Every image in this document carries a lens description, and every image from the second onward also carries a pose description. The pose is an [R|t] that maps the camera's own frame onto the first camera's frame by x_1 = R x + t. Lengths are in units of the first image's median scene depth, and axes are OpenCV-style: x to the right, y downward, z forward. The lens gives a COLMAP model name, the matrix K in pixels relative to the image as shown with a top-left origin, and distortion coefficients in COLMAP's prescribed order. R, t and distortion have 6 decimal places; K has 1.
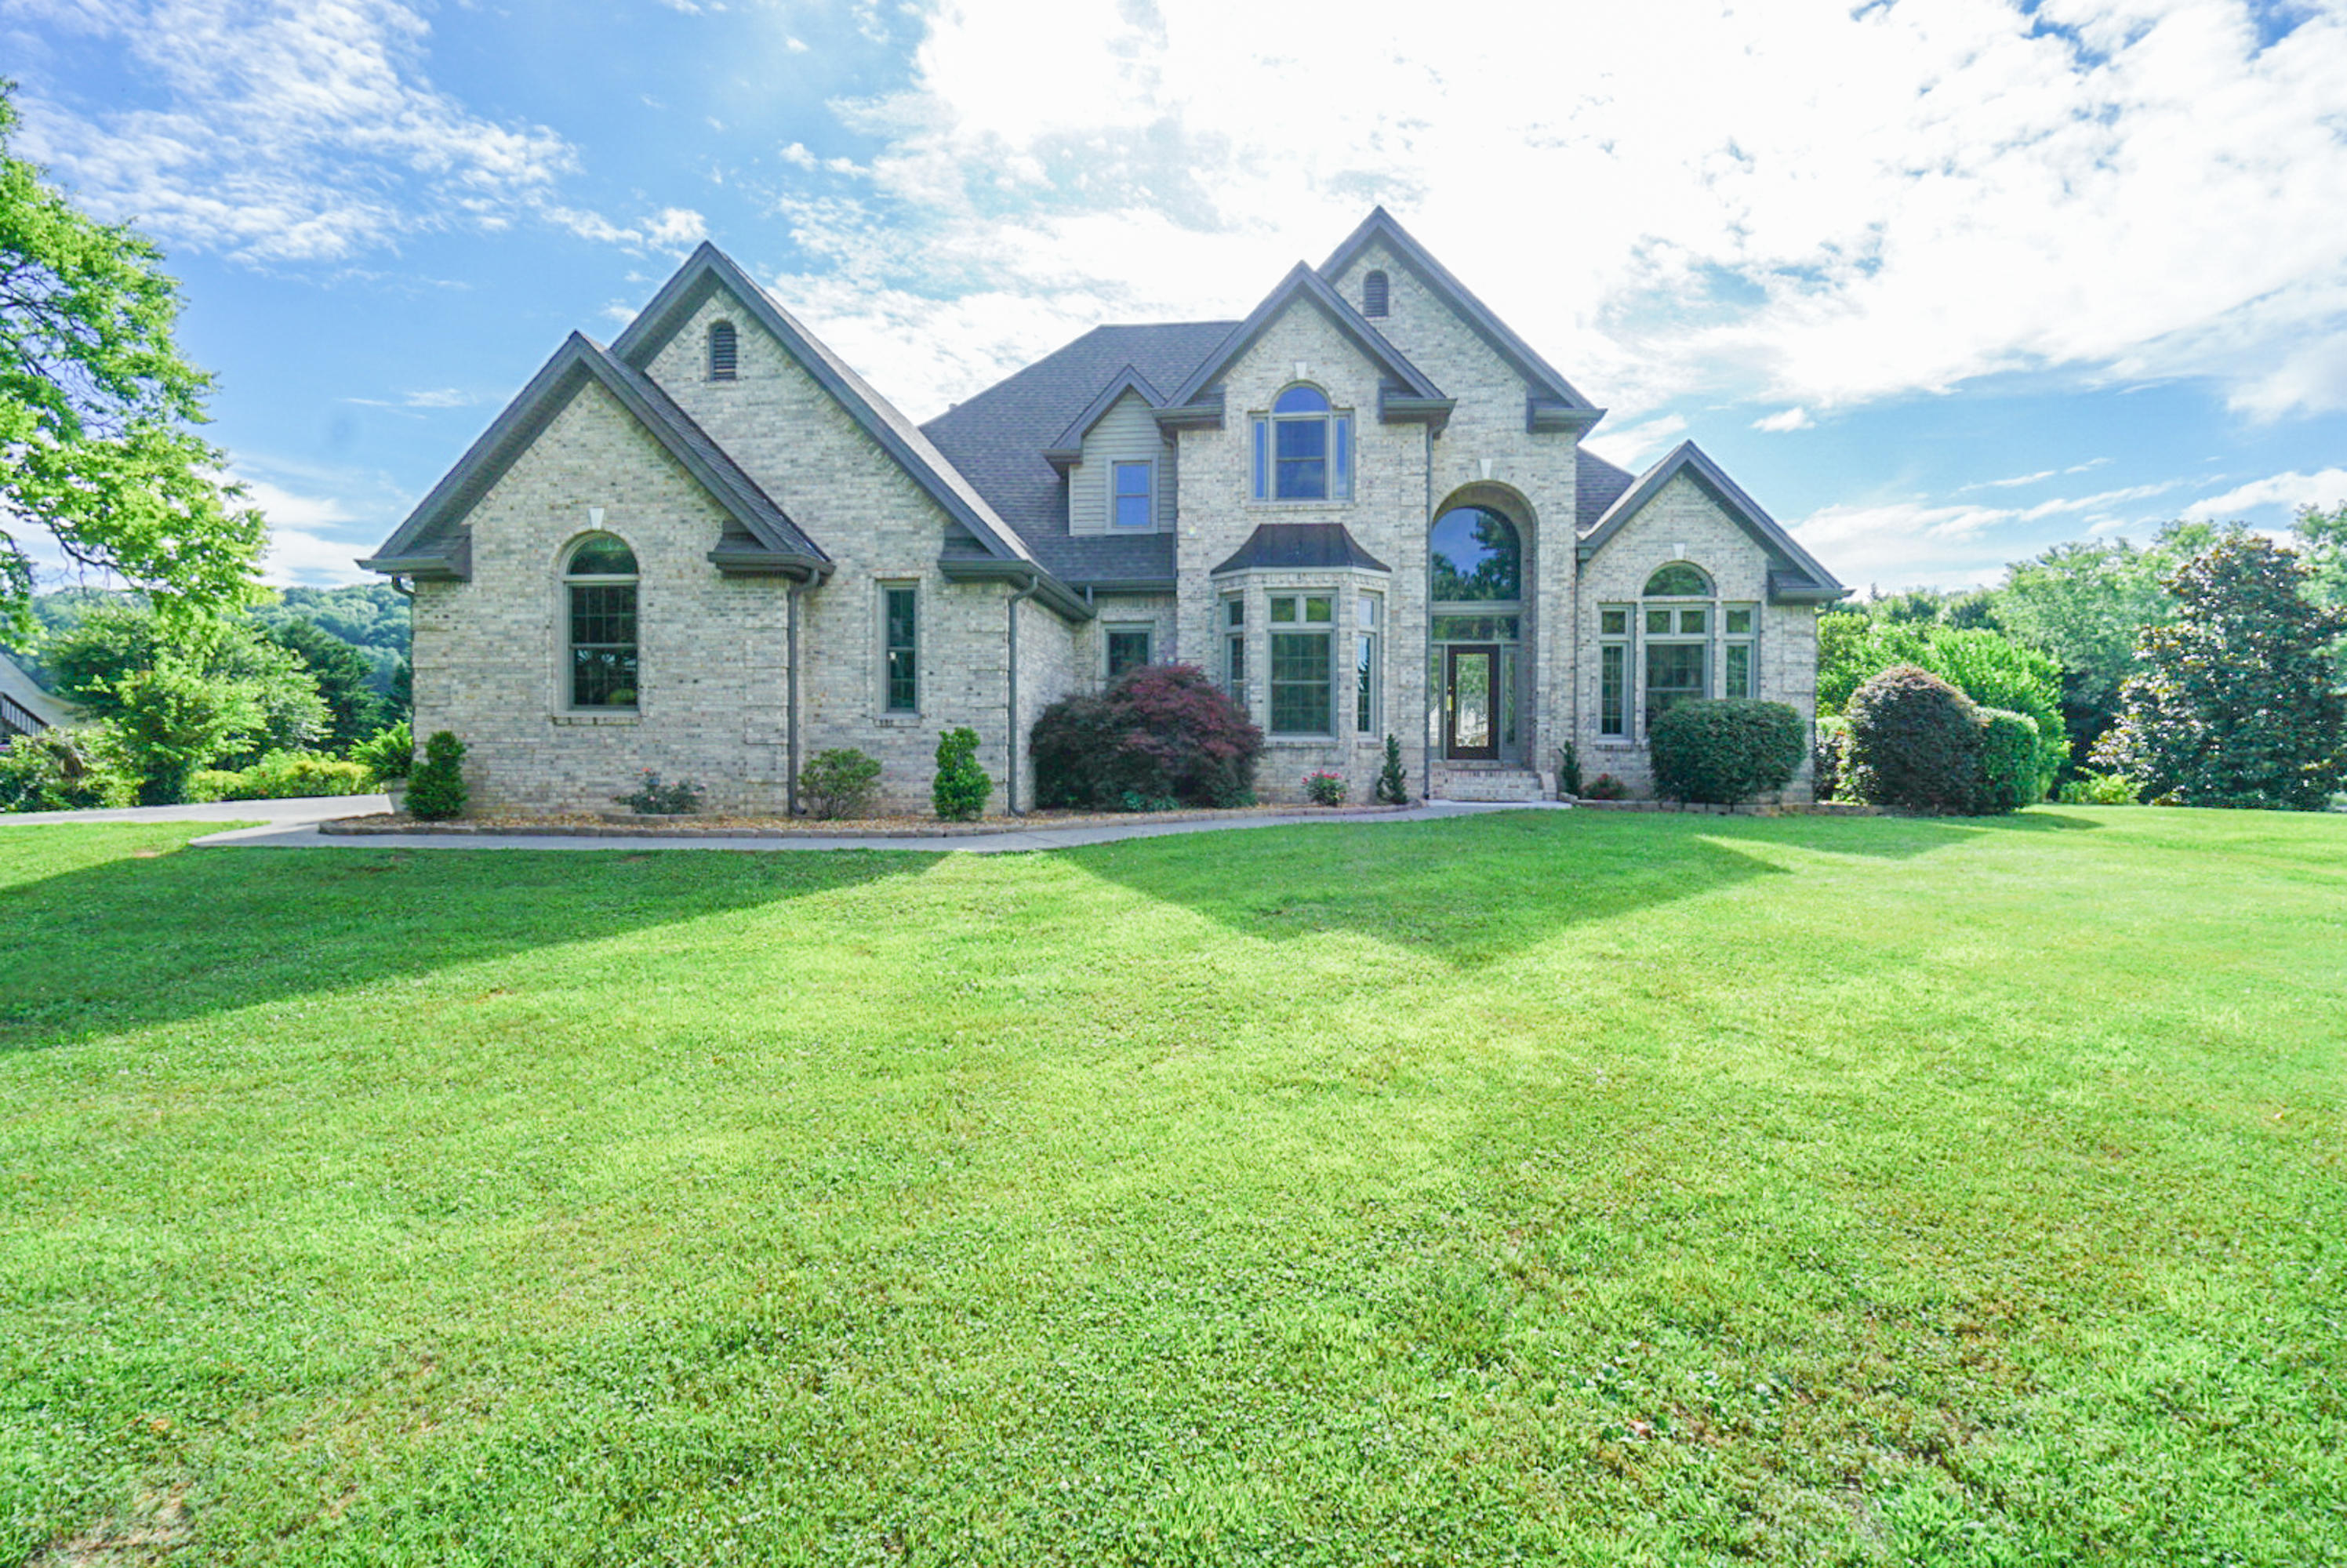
lens RADIAL K [[1094.0, 0, 1140.3], [0, 1094.0, 773.4], [0, 0, 1]] dist [0.012624, 0.005518]
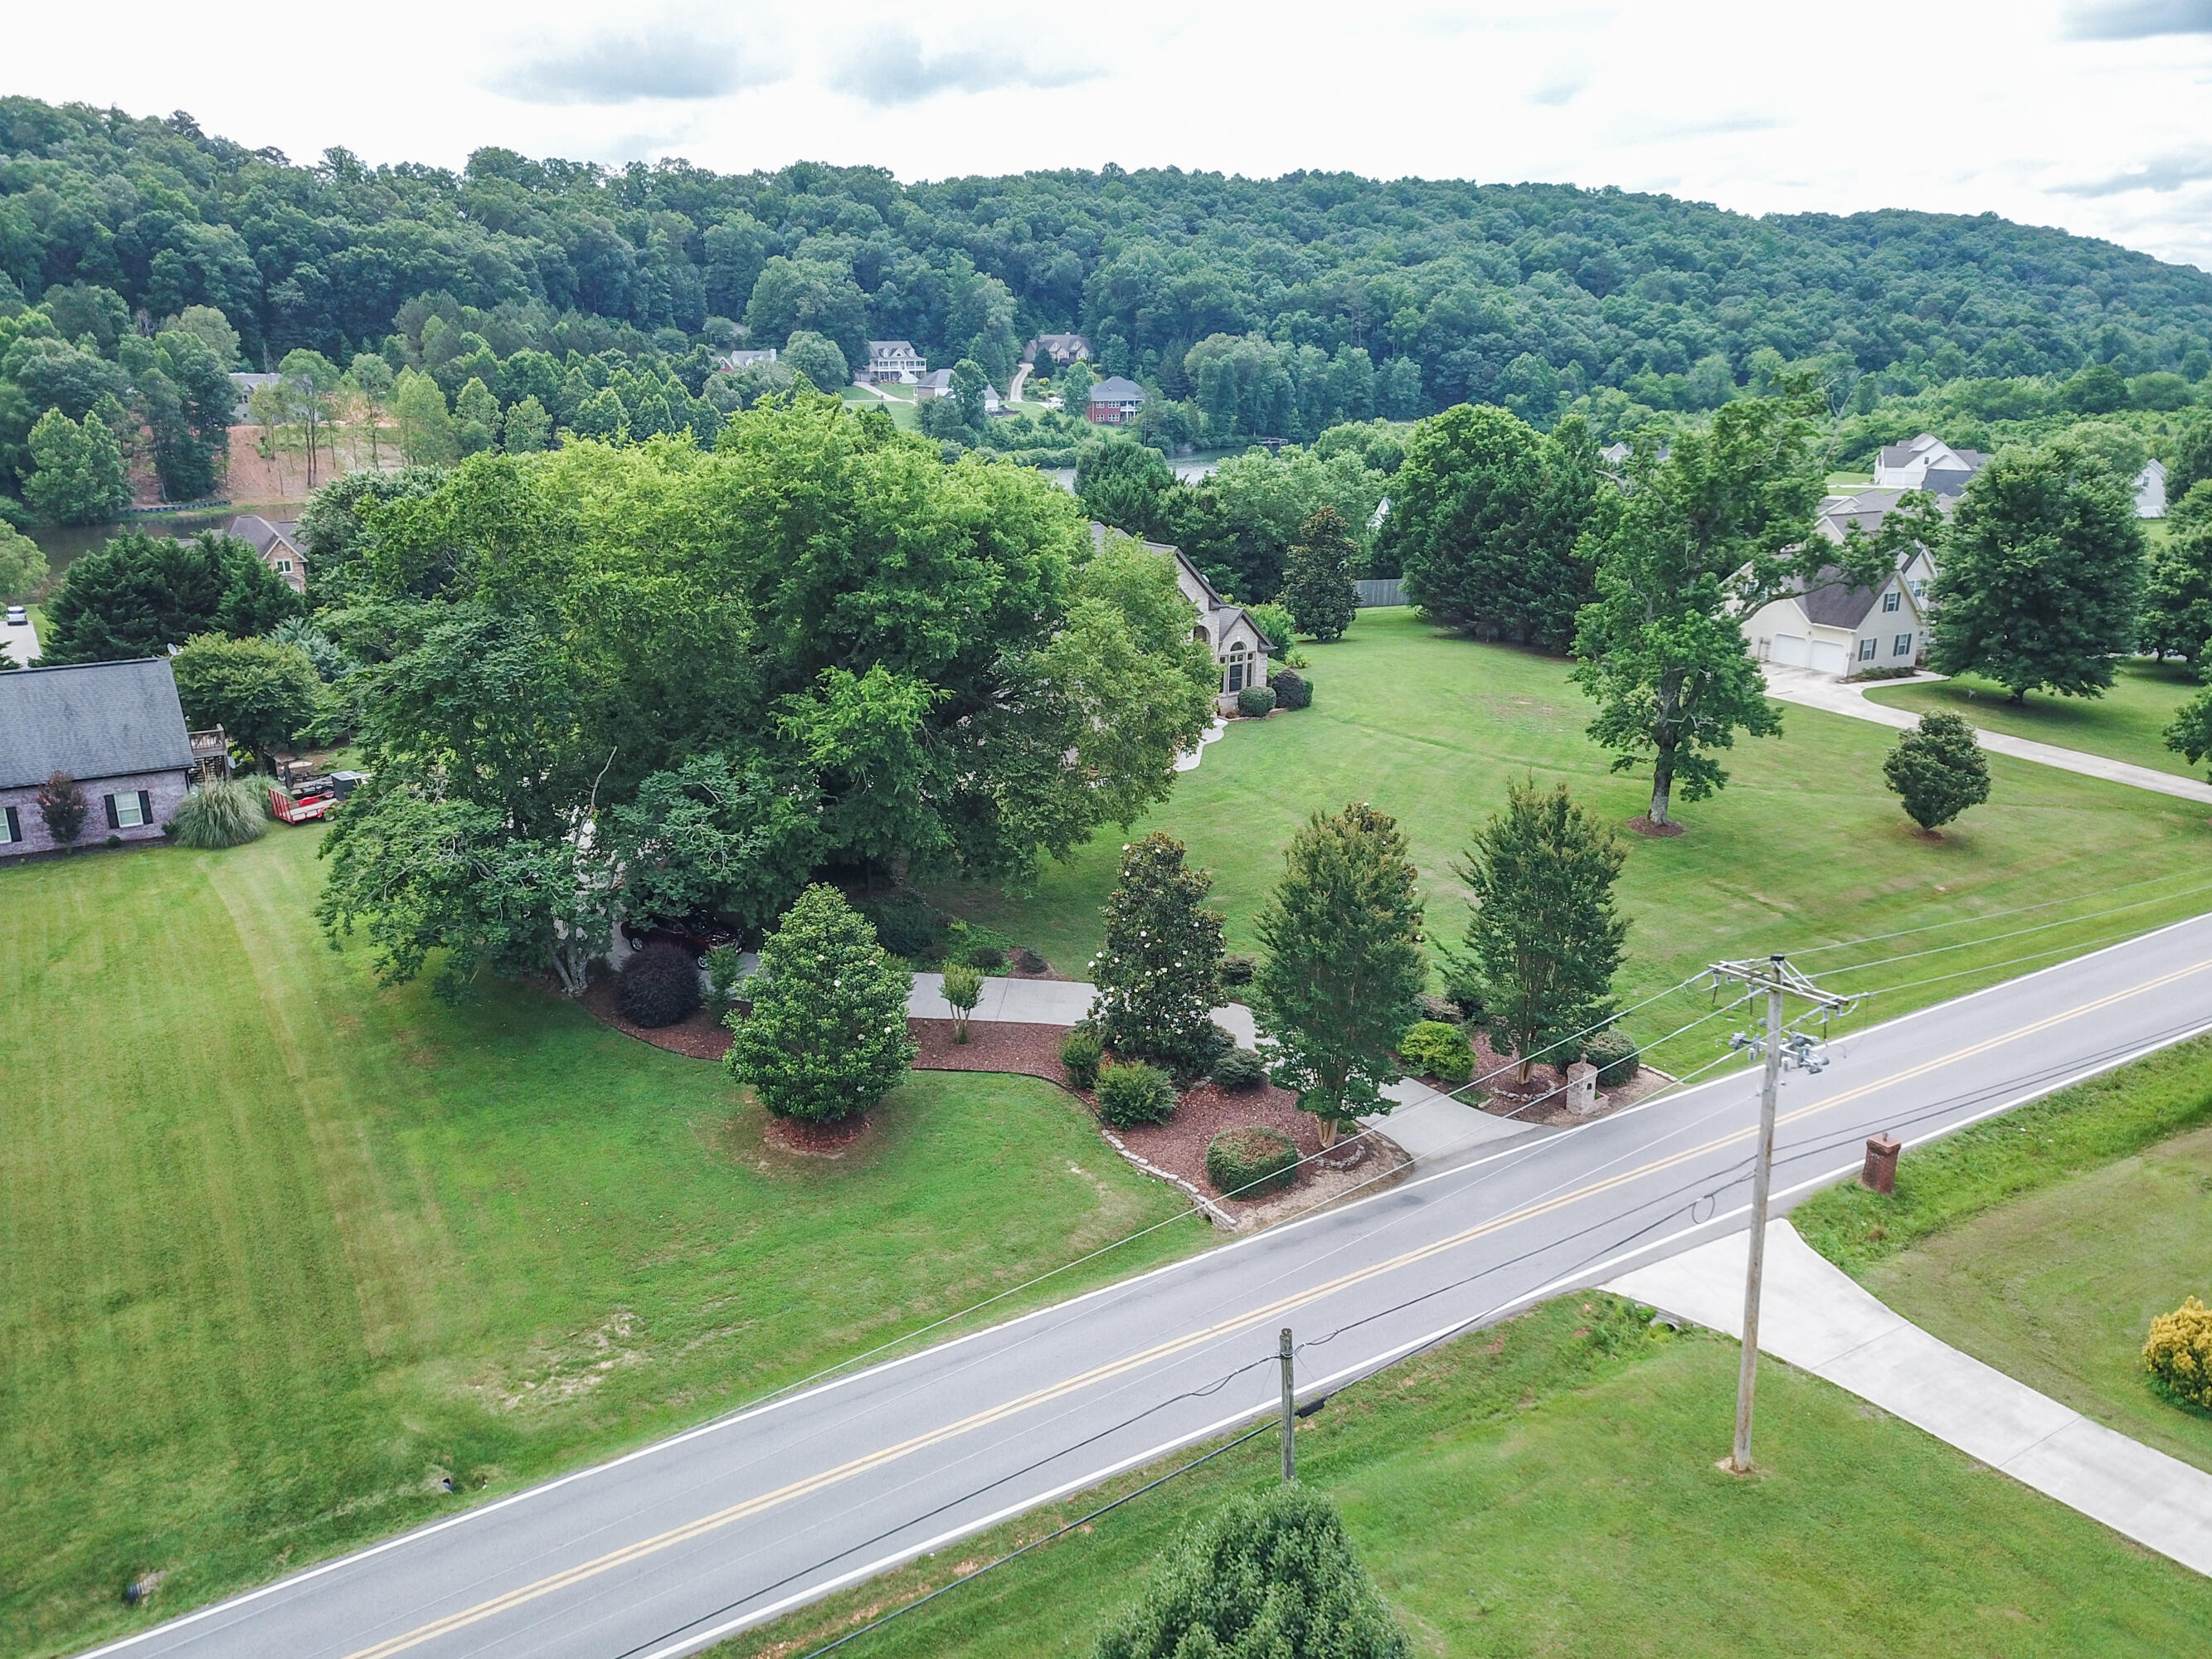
lens RADIAL K [[1665.7, 0, 1094.7], [0, 1665.7, 829.0], [0, 0, 1]] dist [0.036340, -0.009011]
pose [[0.757701, -0.192706, 0.623501, -3.379607], [0.021180, 0.962166, 0.271638, -1.109245], [-0.652258, -0.192615, 0.733116, -2.778584]]
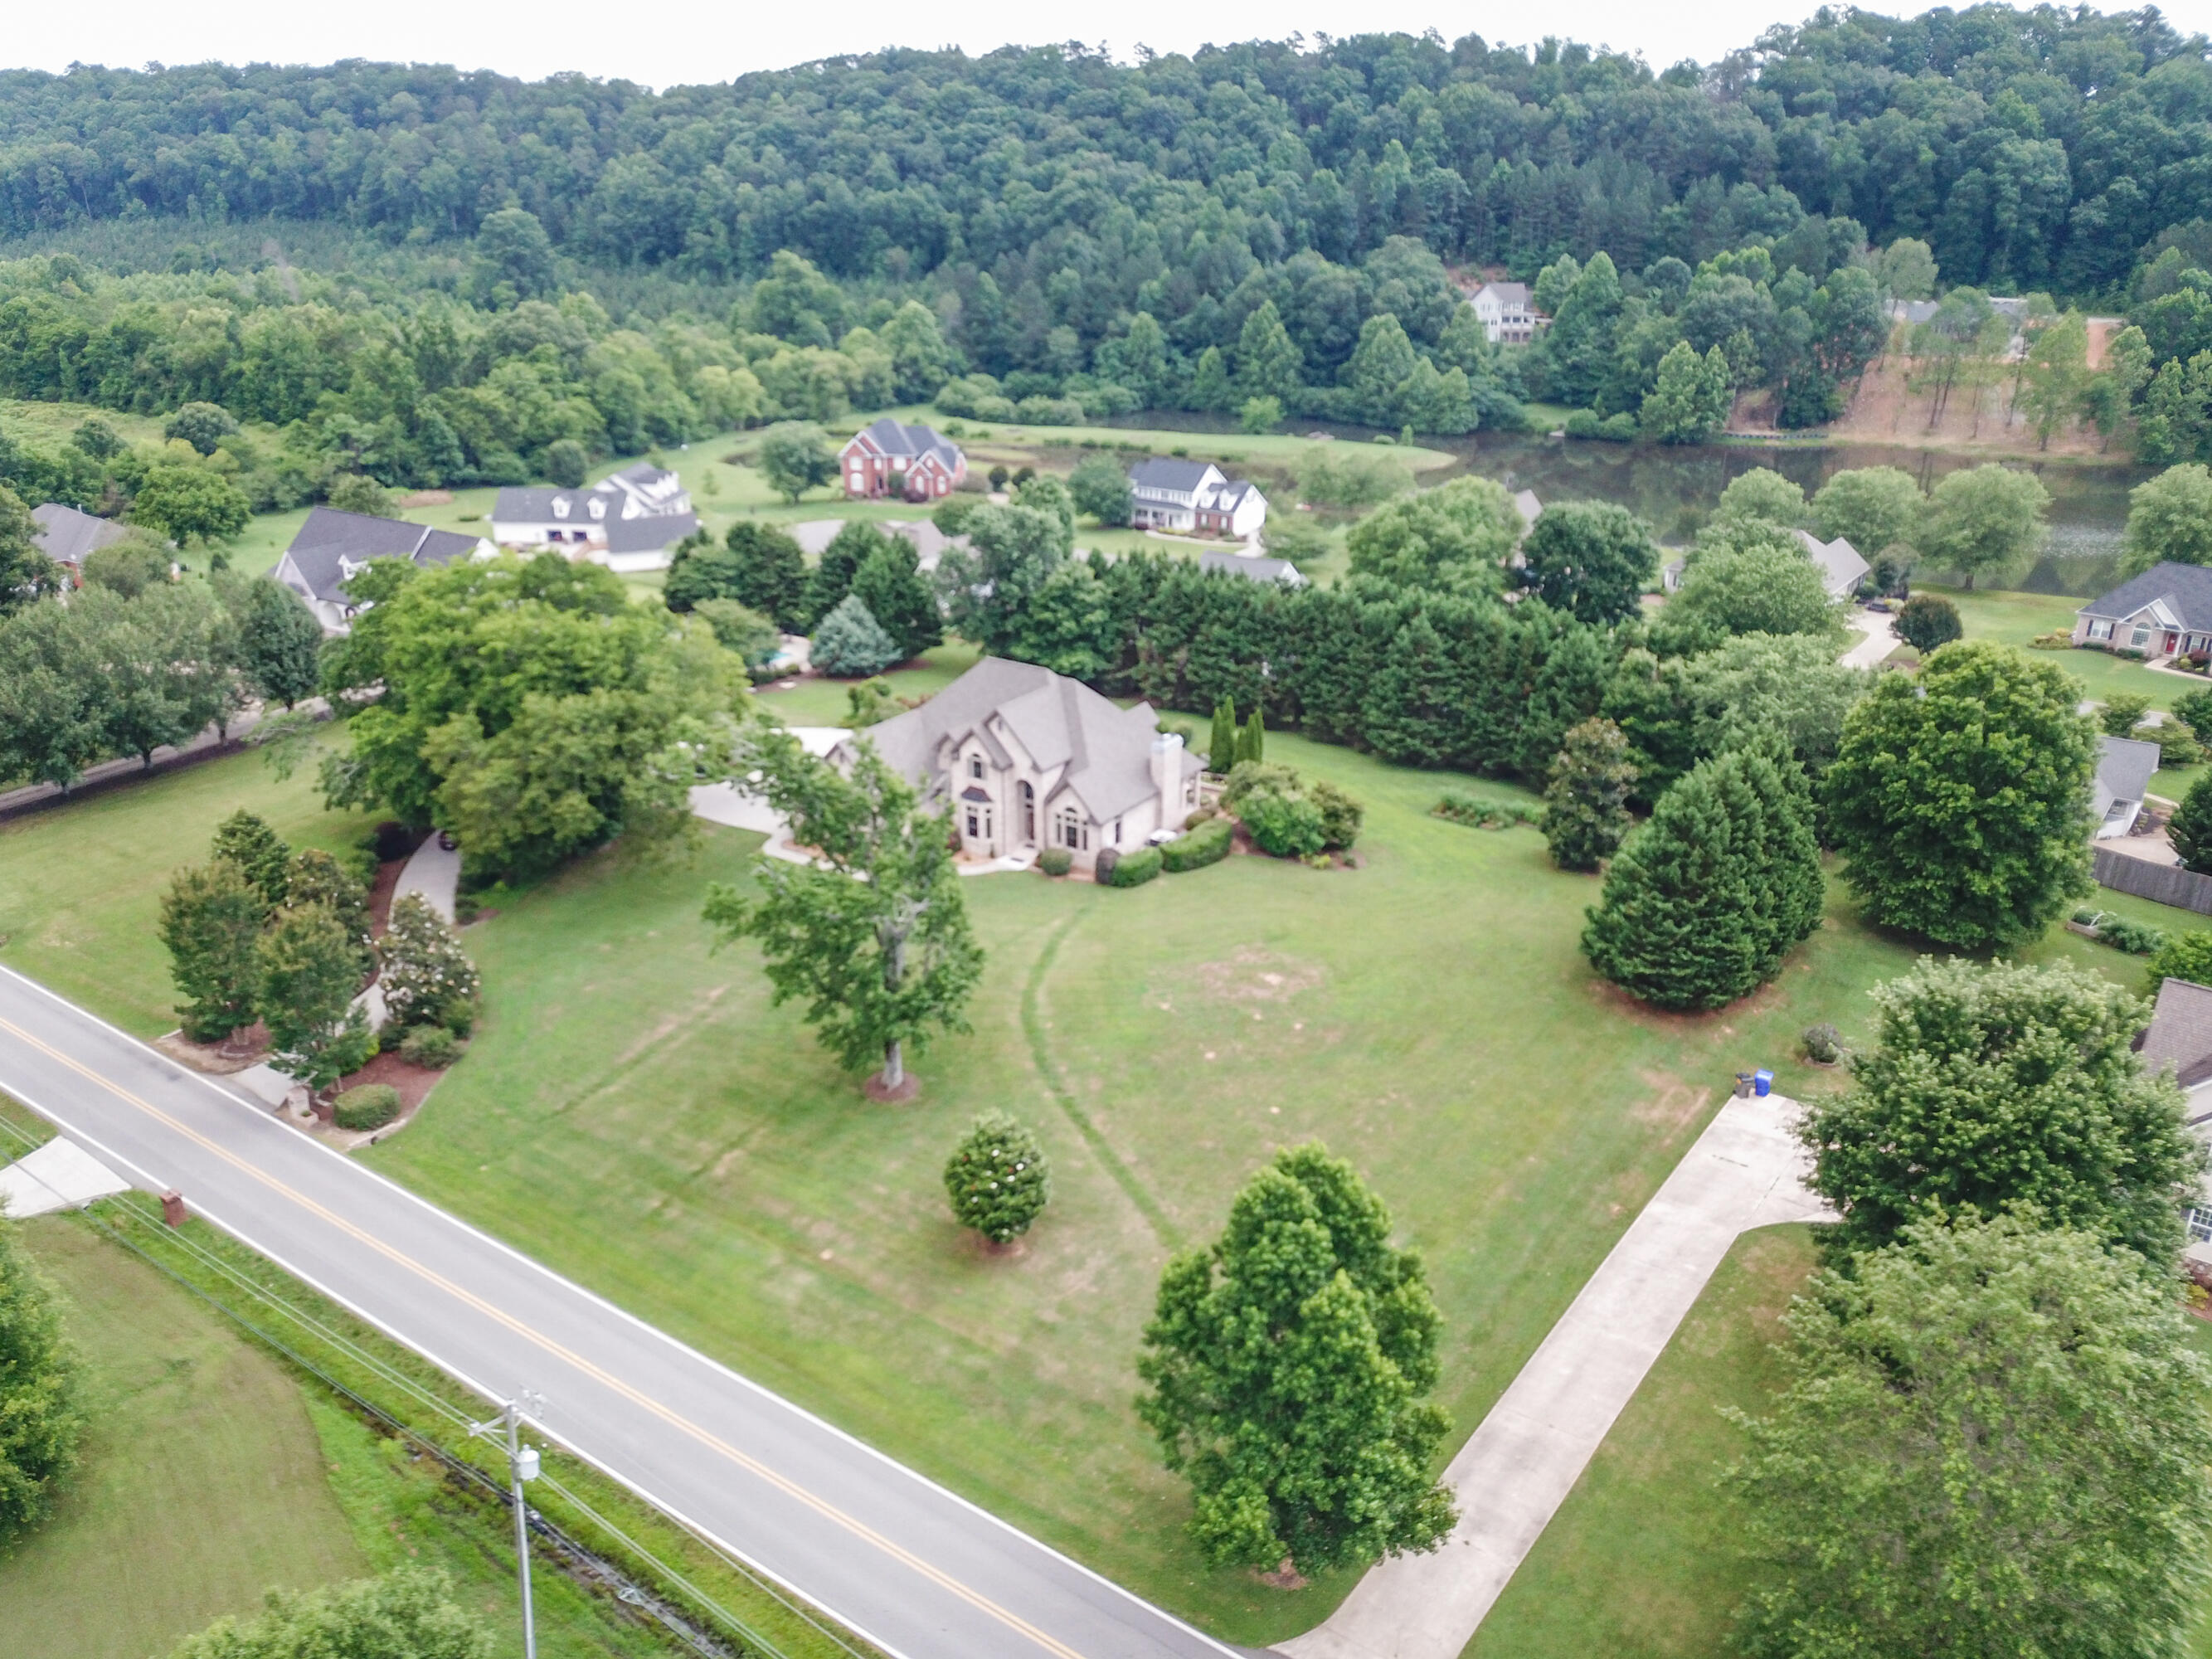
lens RADIAL K [[1665.7, 0, 1084.3], [0, 1665.7, 828.9], [0, 0, 1]] dist [0.036340, -0.009011]
pose [[0.887438, 0.158496, -0.432820, 3.146091], [0.000236, 0.938863, 0.344290, -2.170518], [0.460927, -0.305638, 0.833146, -3.903417]]
